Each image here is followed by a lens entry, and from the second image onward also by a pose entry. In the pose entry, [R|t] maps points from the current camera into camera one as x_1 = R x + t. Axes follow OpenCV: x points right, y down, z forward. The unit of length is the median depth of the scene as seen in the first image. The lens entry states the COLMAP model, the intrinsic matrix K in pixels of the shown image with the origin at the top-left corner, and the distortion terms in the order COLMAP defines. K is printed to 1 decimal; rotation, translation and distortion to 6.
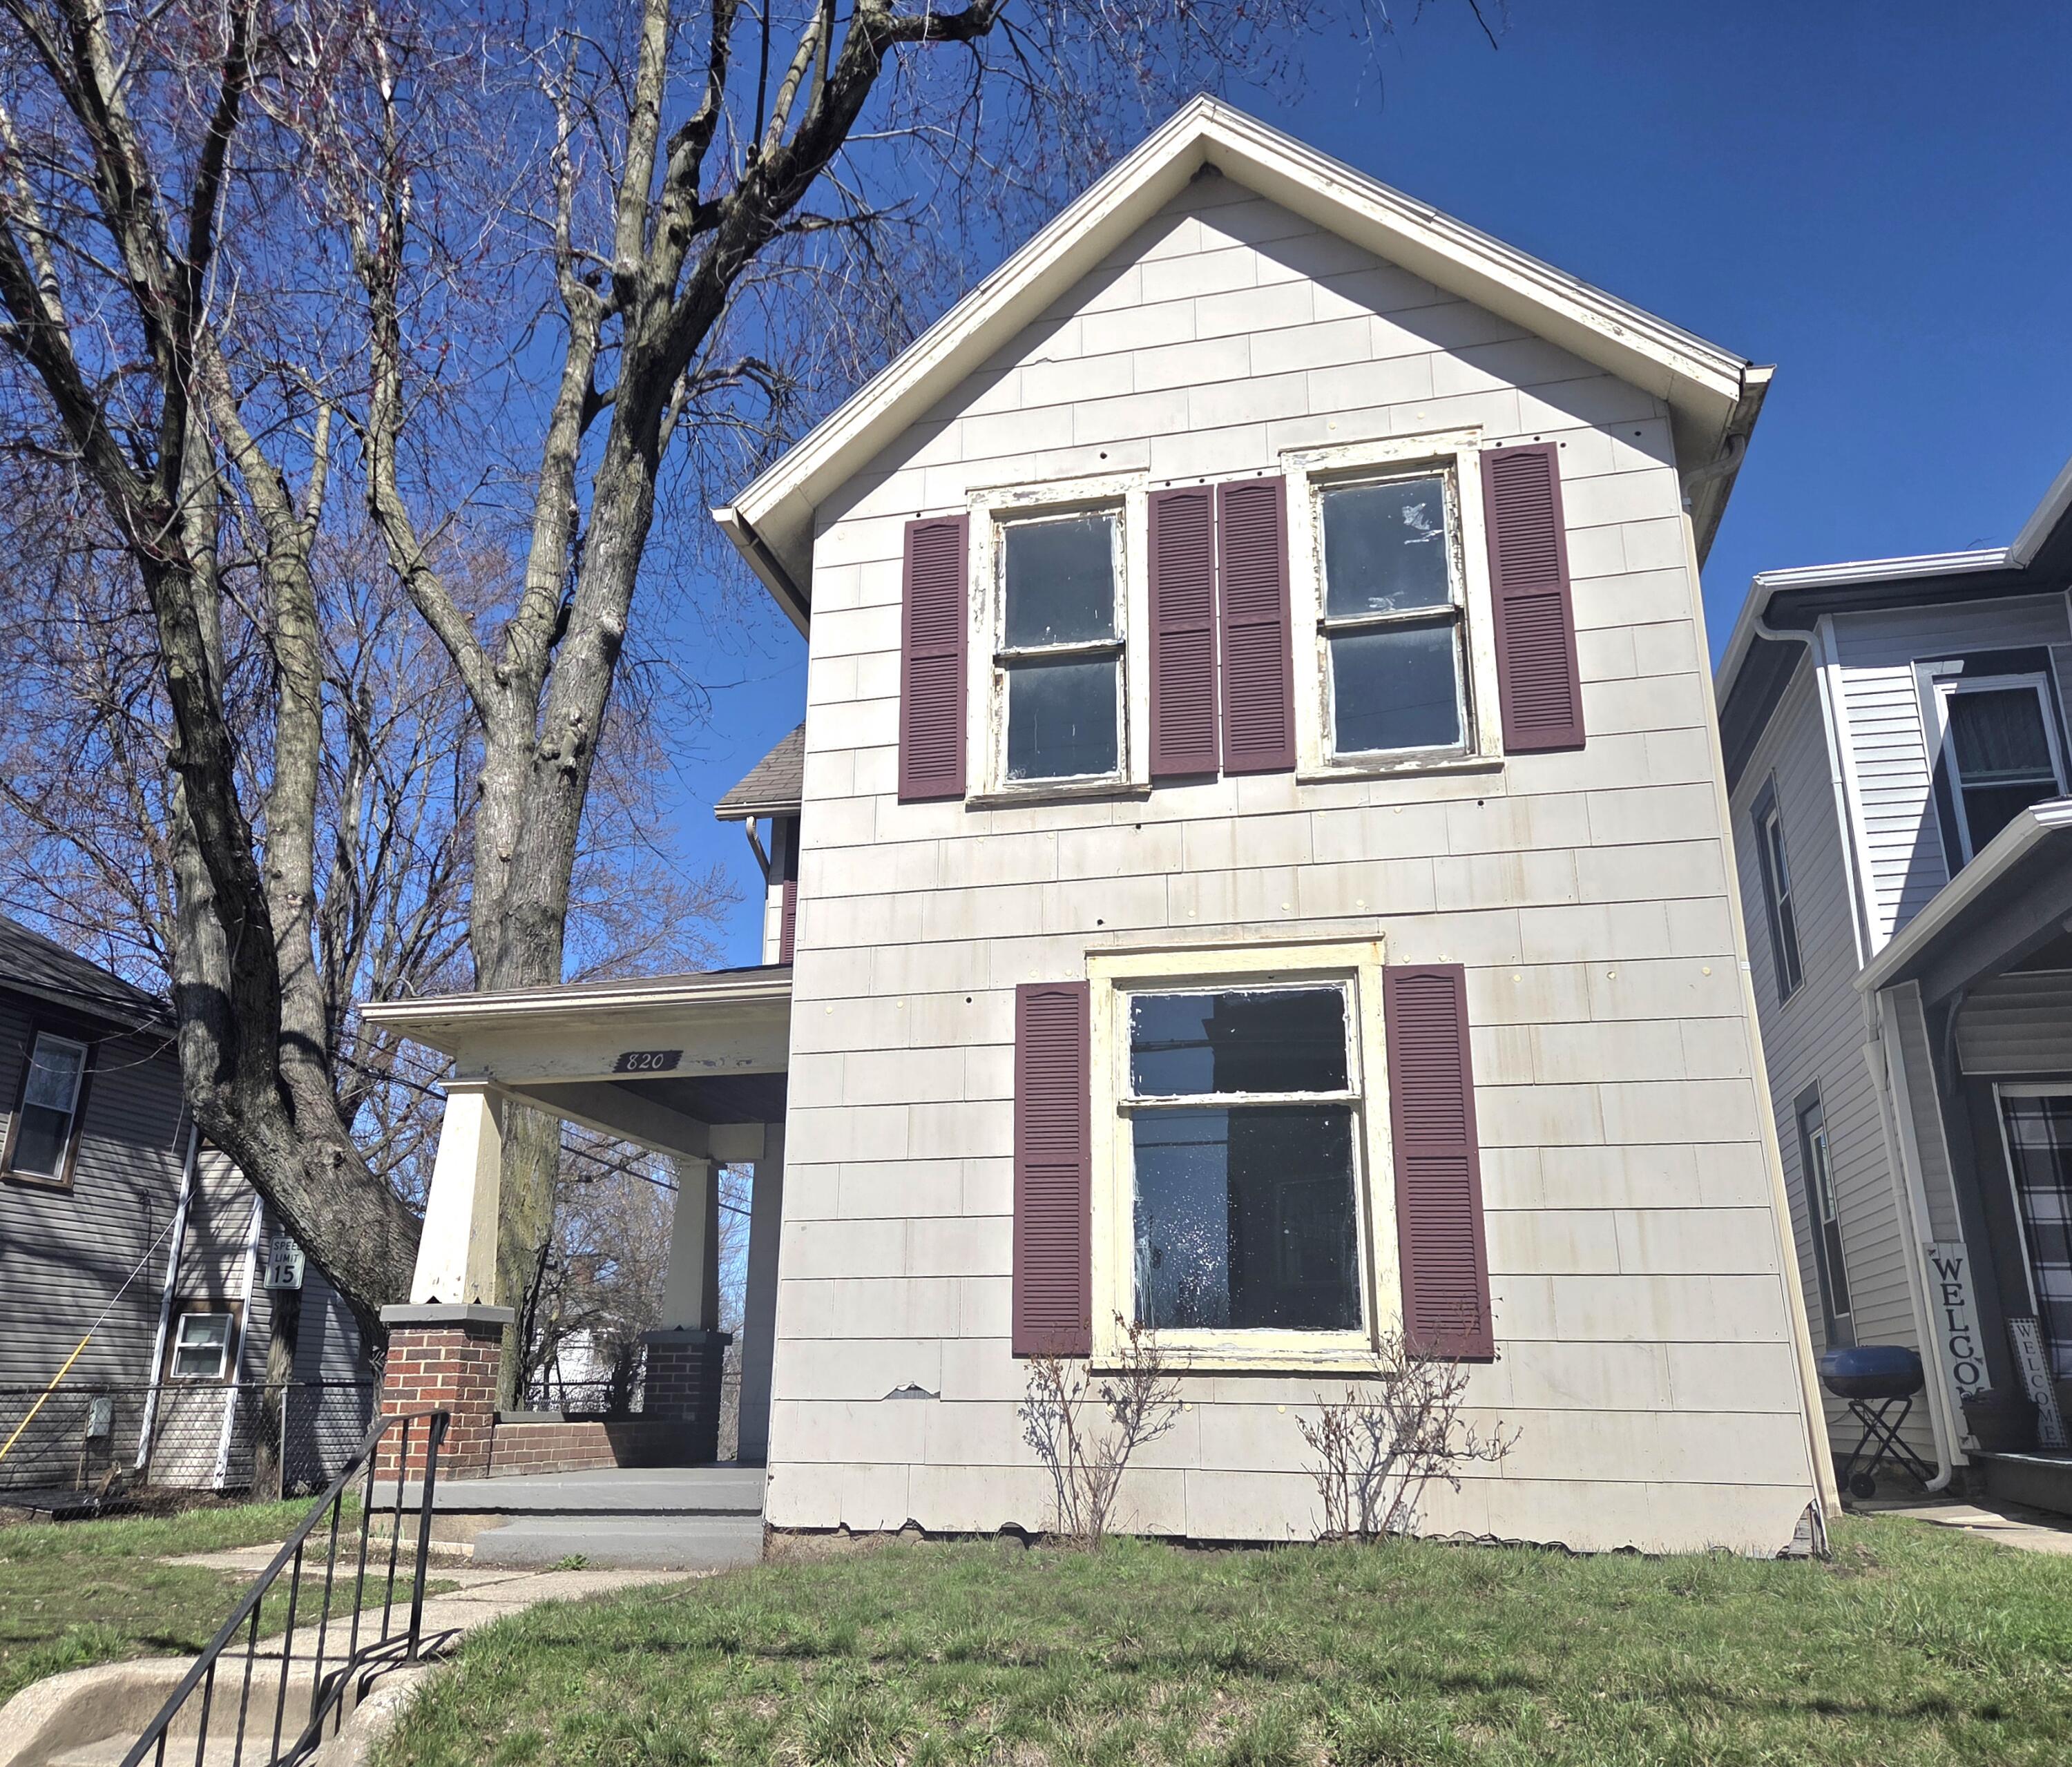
lens RADIAL K [[1657.7, 0, 1028.0], [0, 1657.7, 882.8], [0, 0, 1]] dist [0.051035, -0.010300]
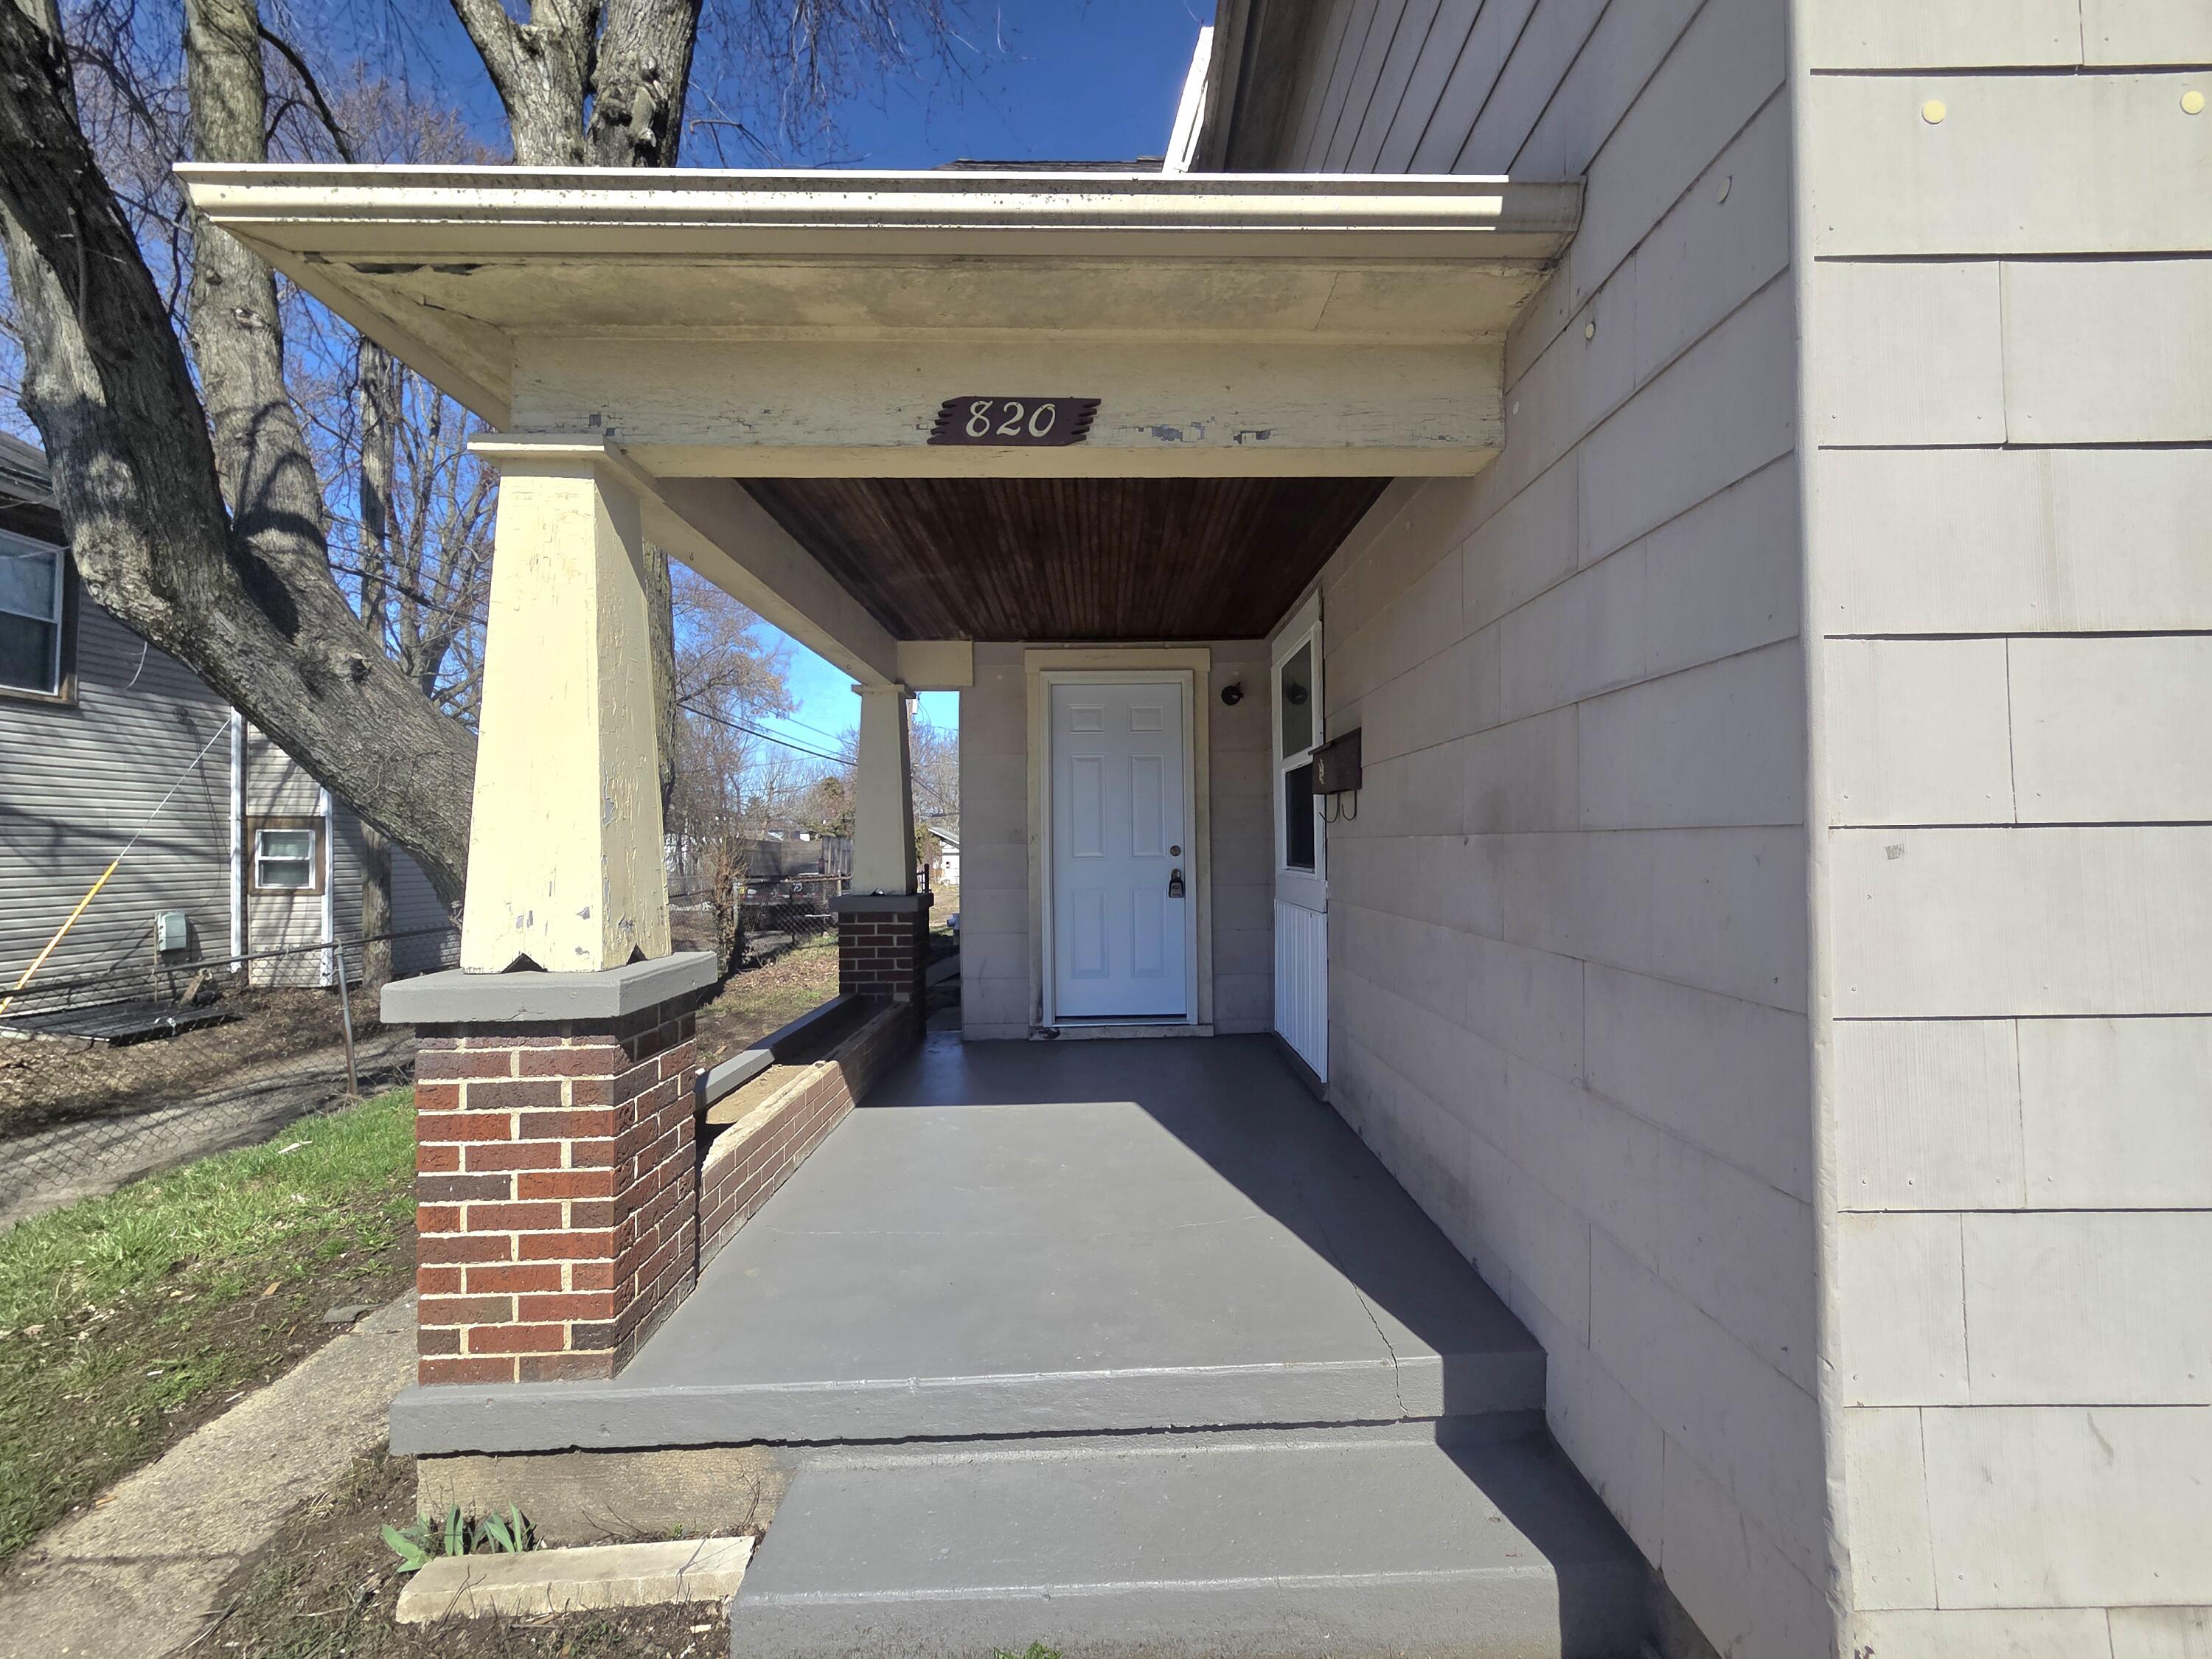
lens RADIAL K [[896.8, 0, 1127.6], [0, 896.8, 825.3], [0, 0, 1]] dist [-0.000710, 0.000361]
pose [[0.967492, -0.009194, 0.252734, -0.259861], [-0.063022, 0.959048, 0.276145, 0.141555], [-0.244923, -0.283096, 0.927292, 0.748332]]
